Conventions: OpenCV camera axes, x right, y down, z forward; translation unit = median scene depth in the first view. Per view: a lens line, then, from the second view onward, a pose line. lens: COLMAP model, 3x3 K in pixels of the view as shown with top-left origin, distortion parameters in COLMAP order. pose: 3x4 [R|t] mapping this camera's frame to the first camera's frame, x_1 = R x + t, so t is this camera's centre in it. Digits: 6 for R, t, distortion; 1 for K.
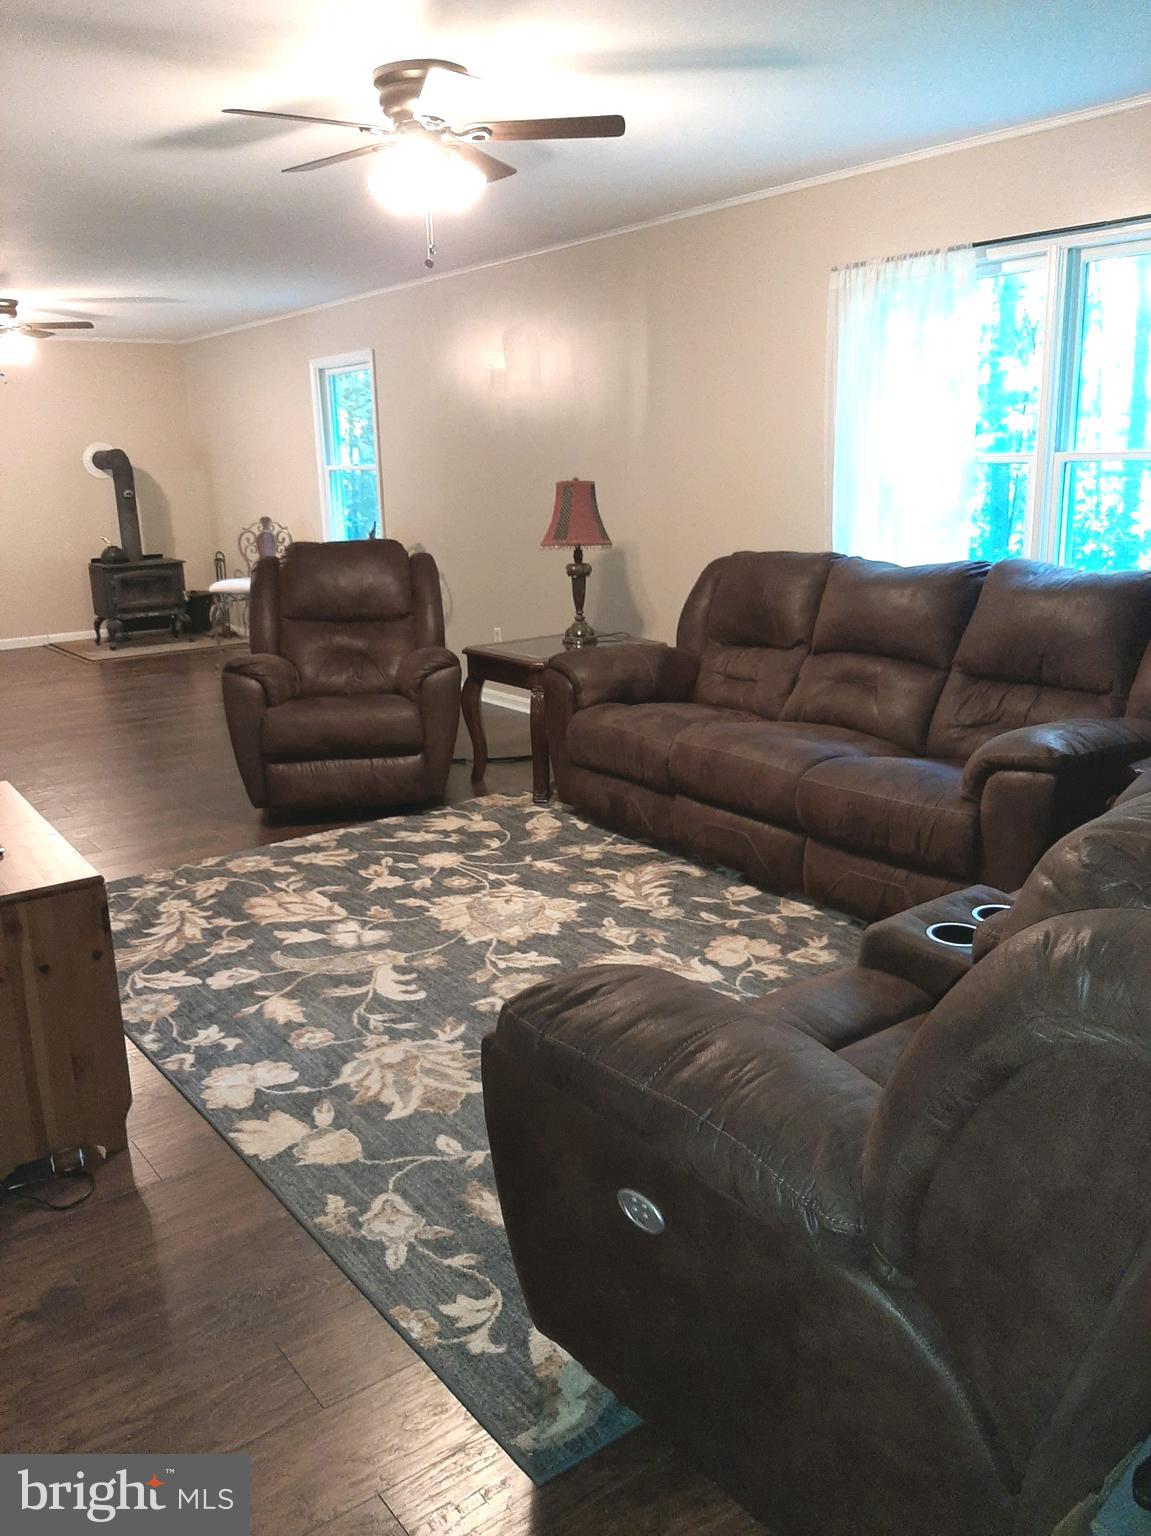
lens RADIAL K [[1212.6, 0, 574.5], [0, 1212.6, 769.9], [0, 0, 1]] dist [0.021299, -0.102952]
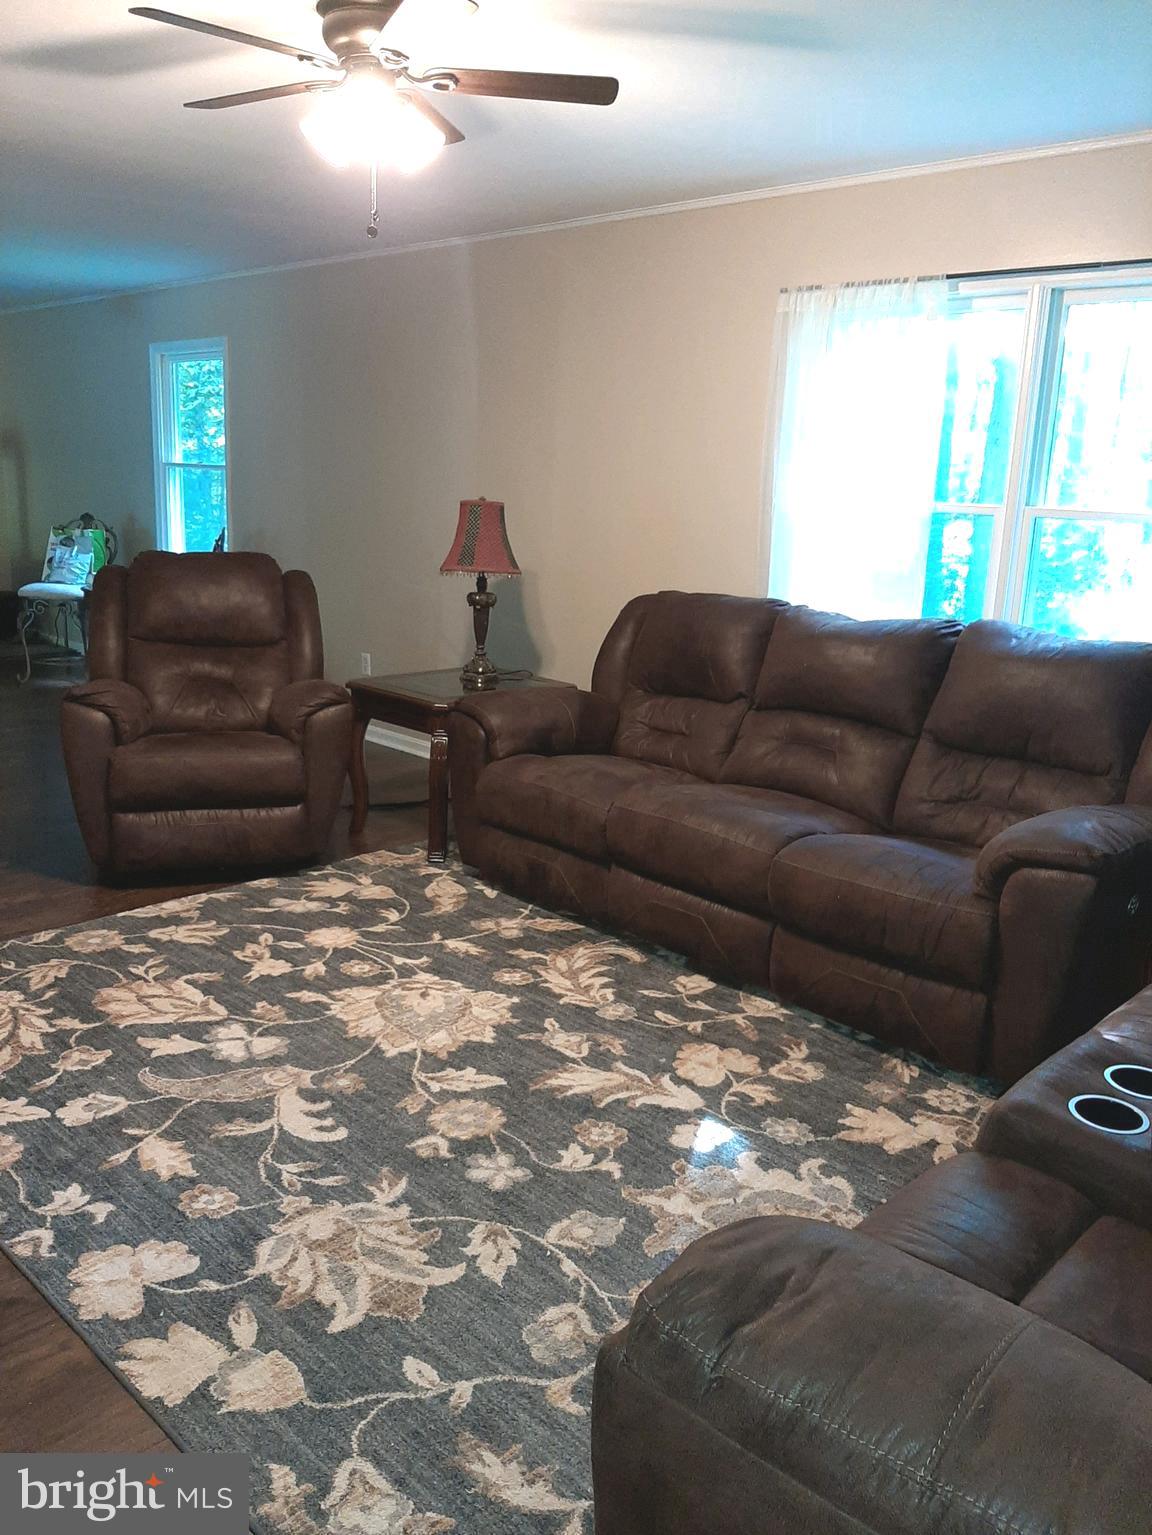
lens RADIAL K [[1211.8, 0, 584.1], [0, 1211.8, 762.5], [0, 0, 1]] dist [0.021299, -0.102952]
pose [[0.985335, 0.029971, 0.167979, -0.092406], [-0.027023, 0.999438, -0.019812, -0.039716], [-0.168478, 0.014983, 0.985592, 0.150077]]
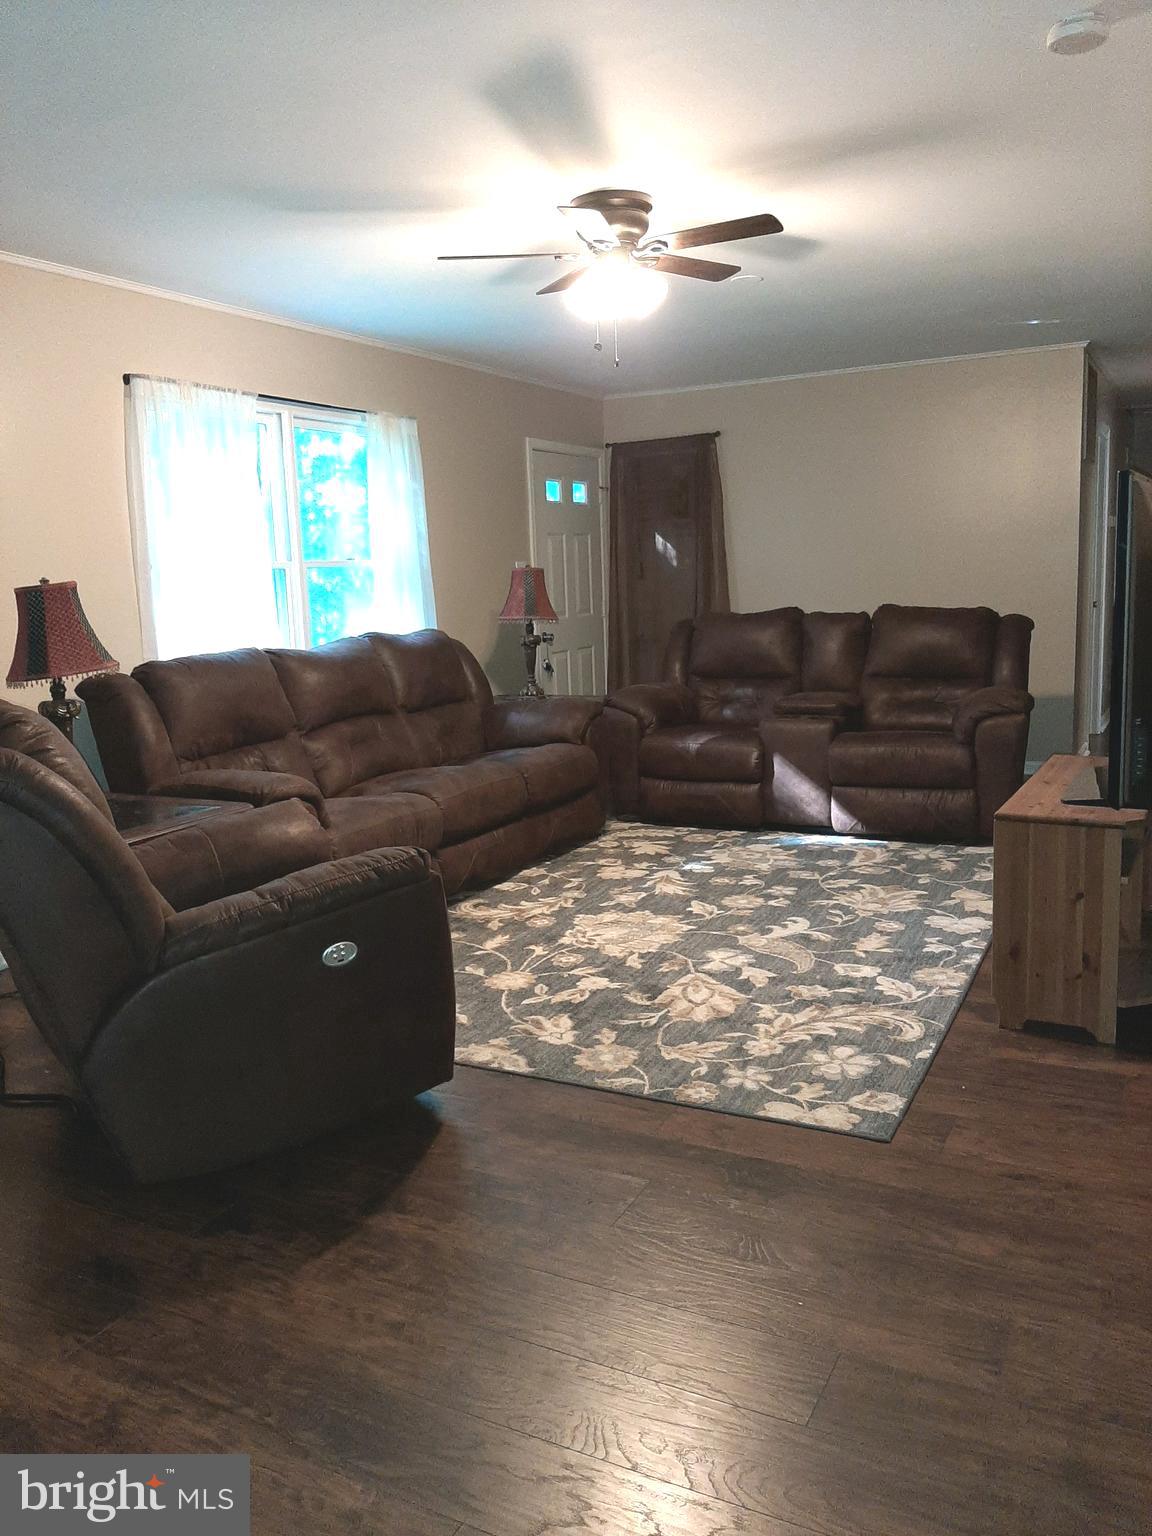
lens RADIAL K [[1212.6, 0, 579.3], [0, 1212.6, 781.9], [0, 0, 1]] dist [0.021299, -0.102952]
pose [[-0.433854, -0.118035, 0.893218, -1.003902], [0.275277, 0.926610, 0.256156, -0.301631], [-0.857900, 0.357017, -0.369521, 1.373773]]
